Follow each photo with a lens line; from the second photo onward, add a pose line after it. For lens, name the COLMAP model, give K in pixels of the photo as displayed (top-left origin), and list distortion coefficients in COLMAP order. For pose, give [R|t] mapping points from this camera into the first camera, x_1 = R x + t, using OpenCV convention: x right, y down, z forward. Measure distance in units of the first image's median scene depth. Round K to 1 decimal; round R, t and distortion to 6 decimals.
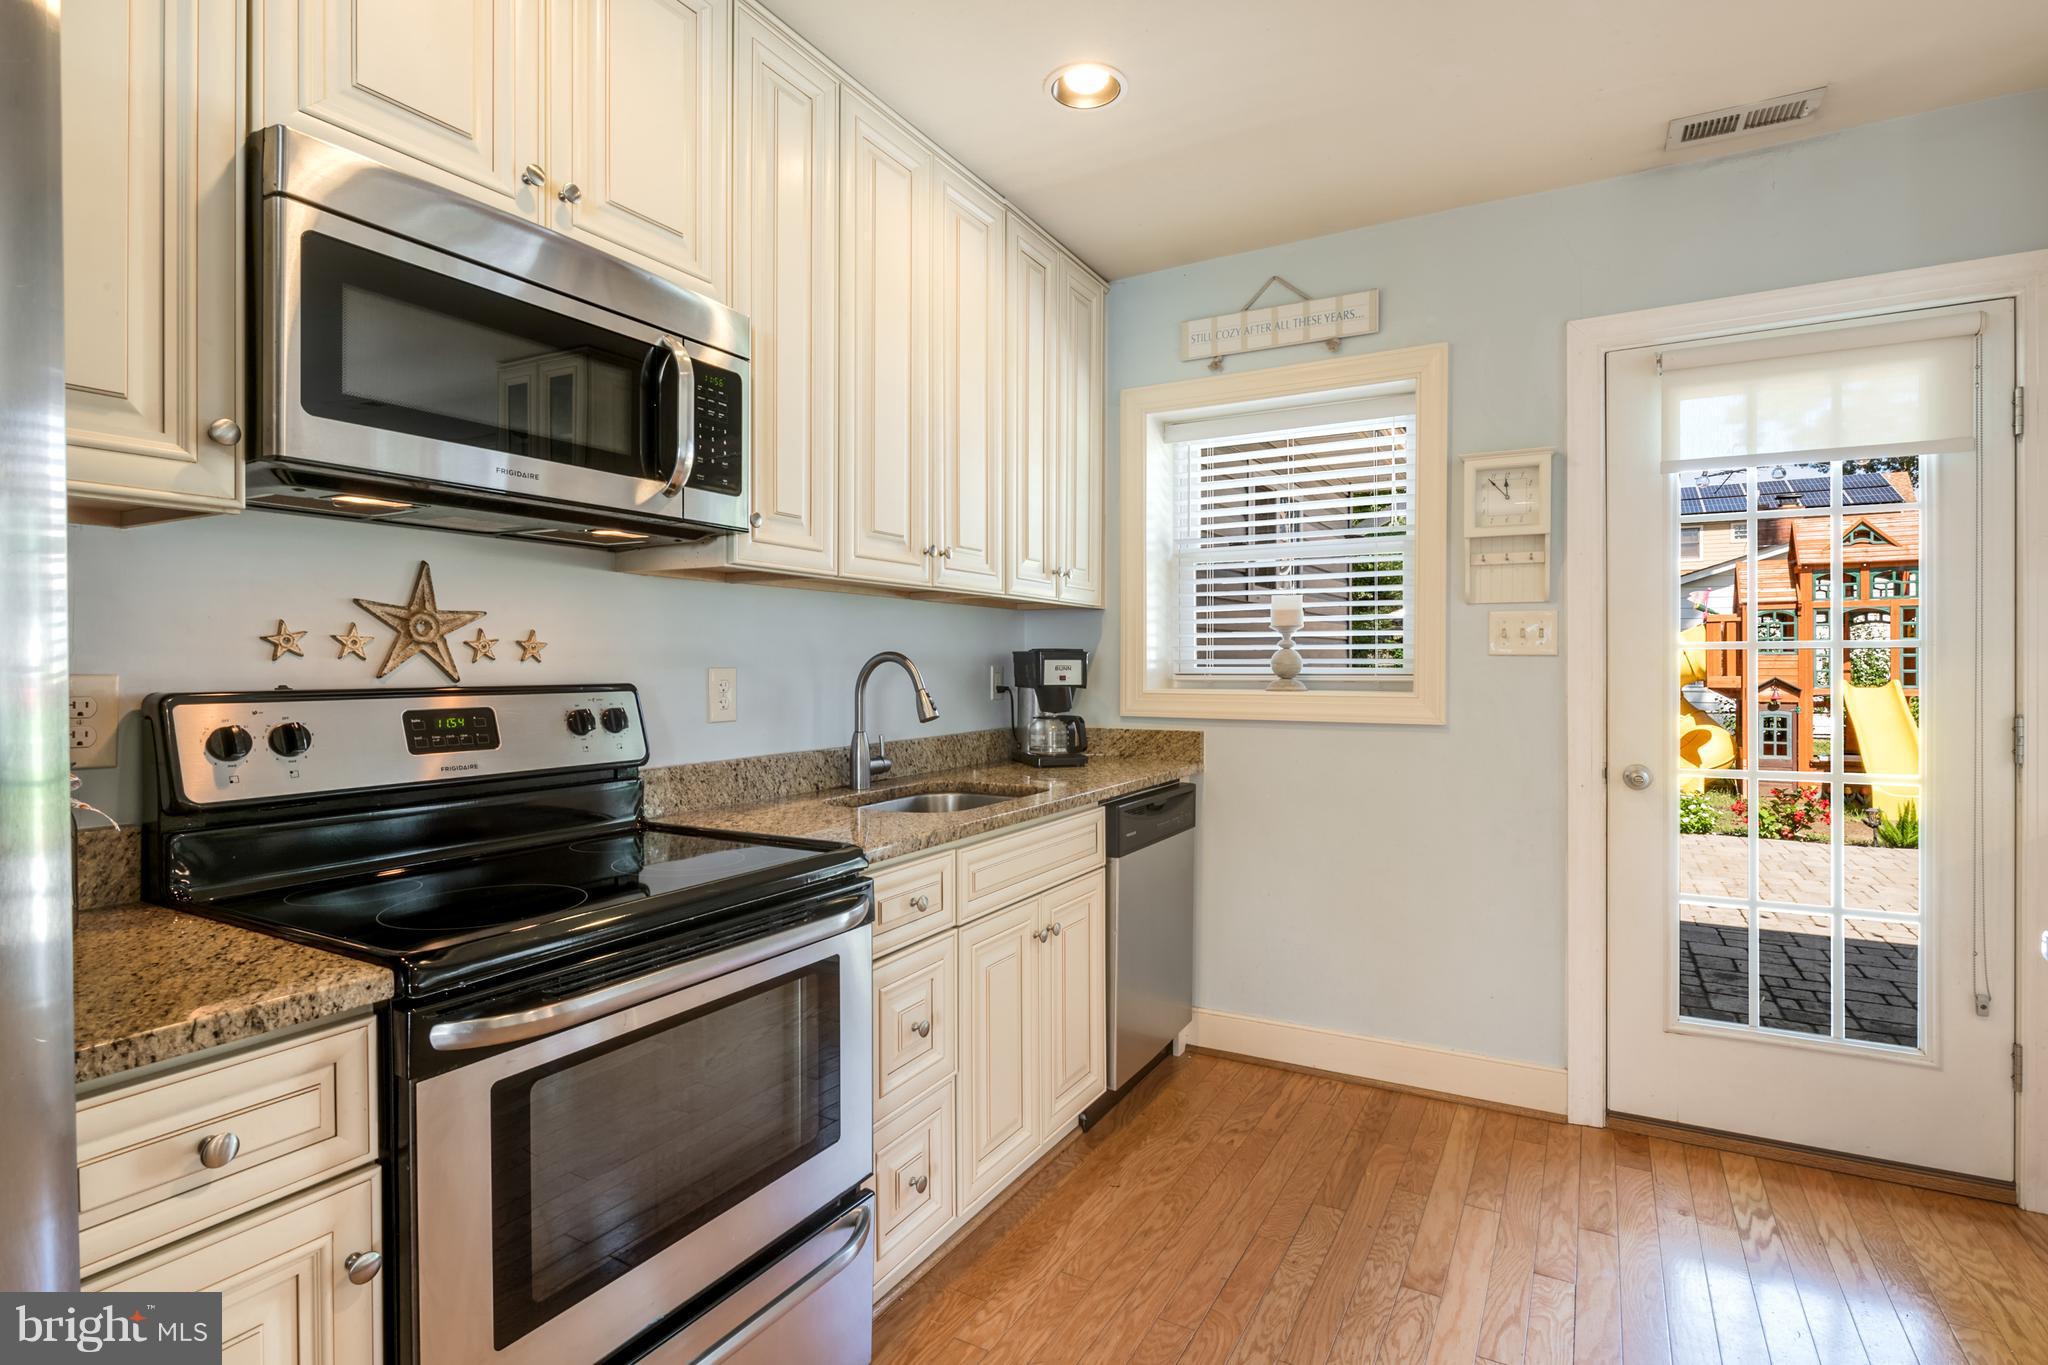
lens RADIAL K [[1007.1, 0, 1034.9], [0, 1007.1, 670.4], [0, 0, 1]] dist [0.000855, -0.003413]
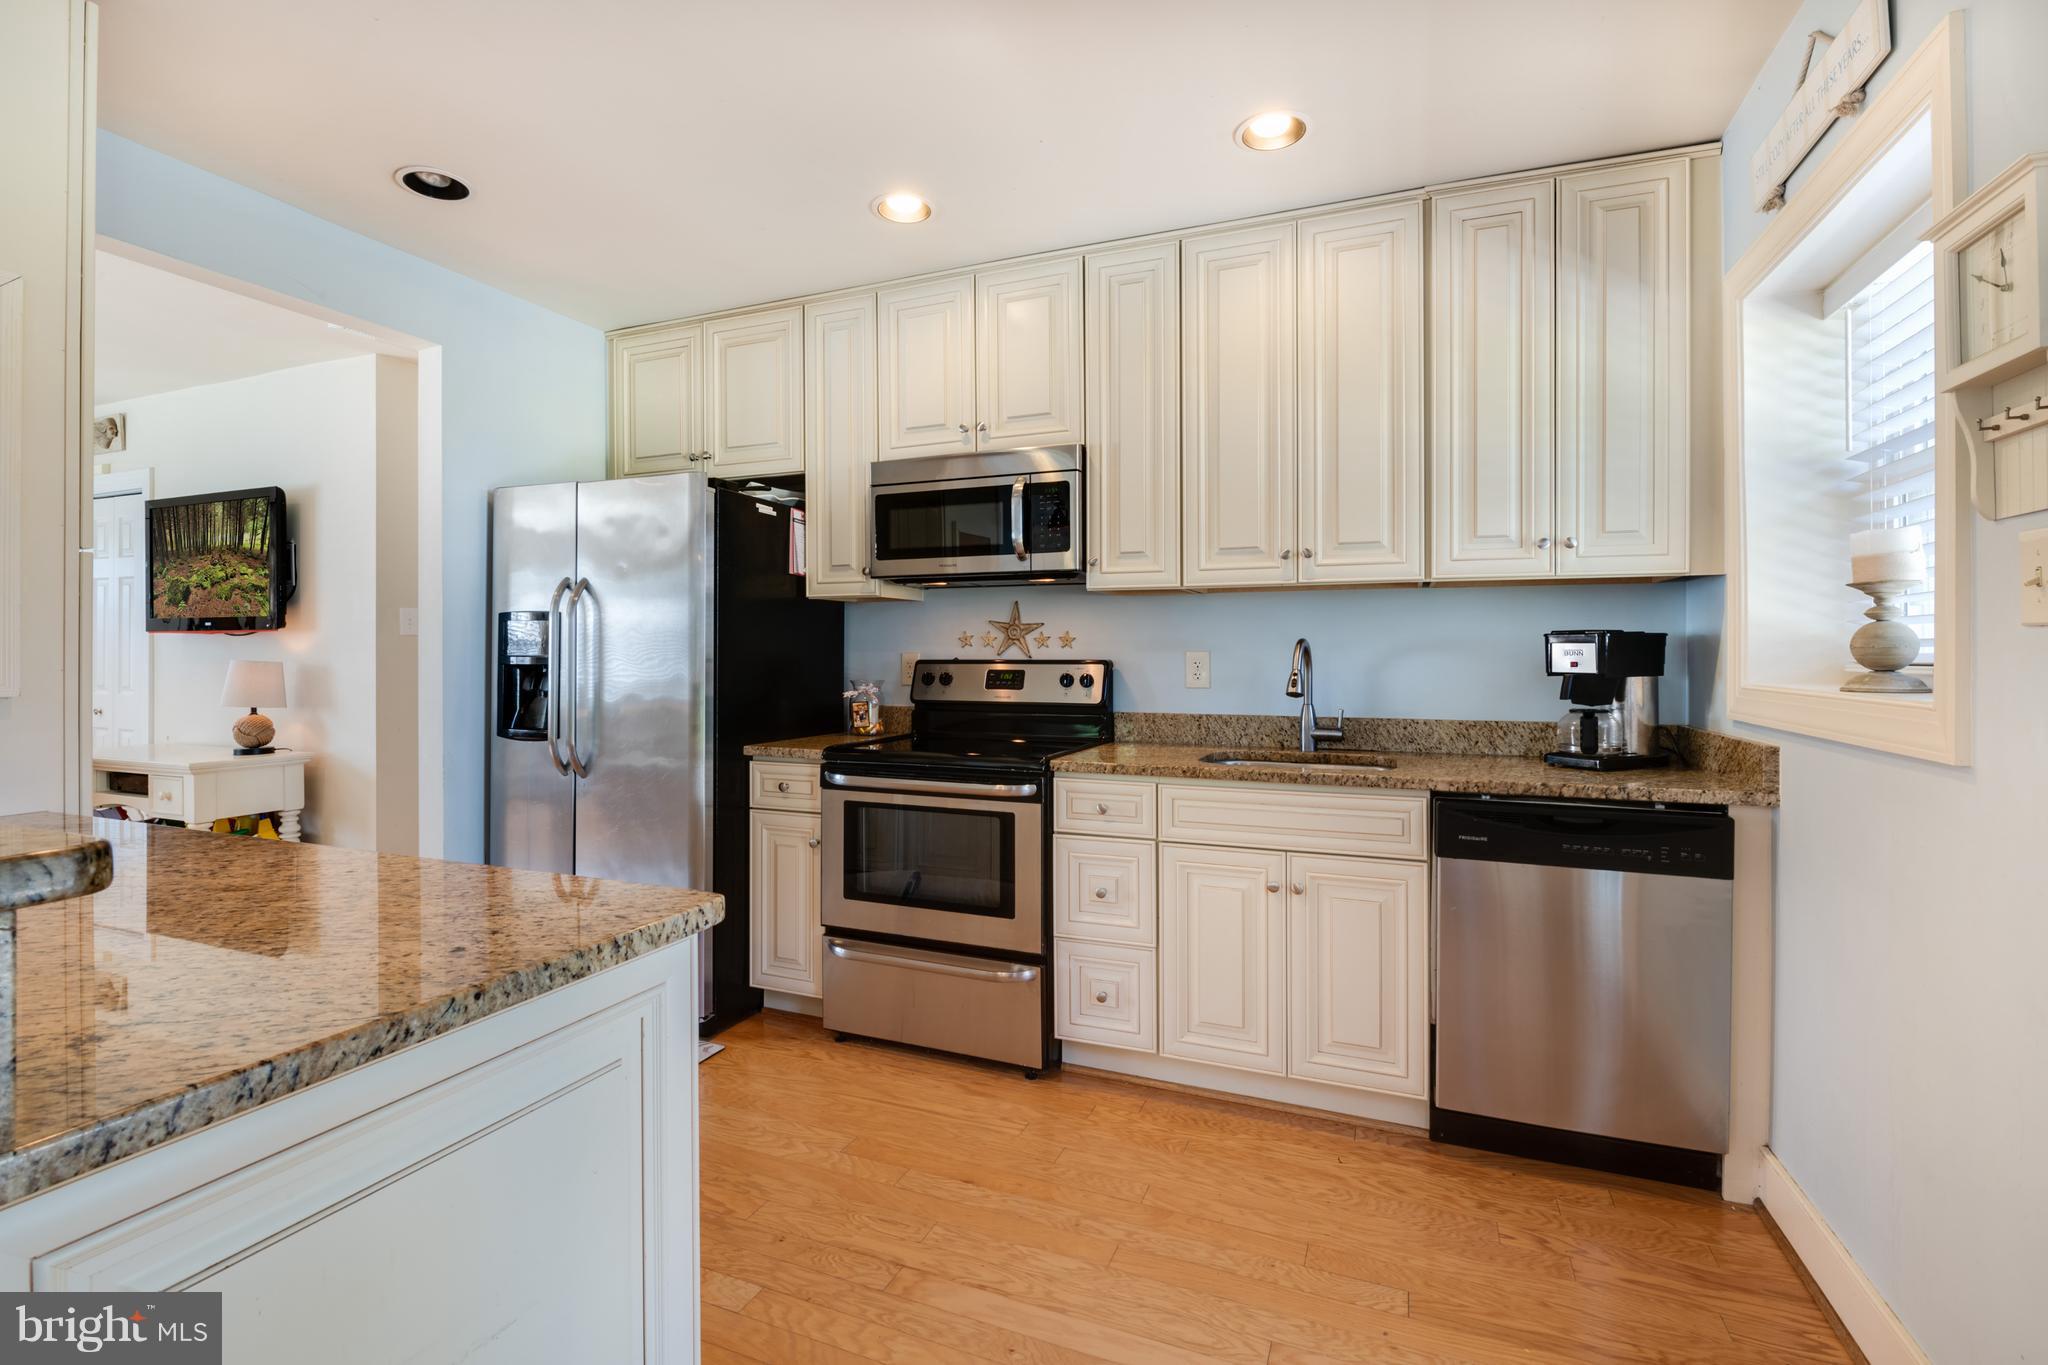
lens RADIAL K [[926.6, 0, 1037.9], [0, 926.6, 647.2], [0, 0, 1]] dist [0.010707, 0.000083]
pose [[0.120294, -0.006832, -0.992715, 0.962524], [-0.007036, 0.999945, -0.007735, 0.003112], [0.992713, 0.007915, 0.120239, 0.570217]]
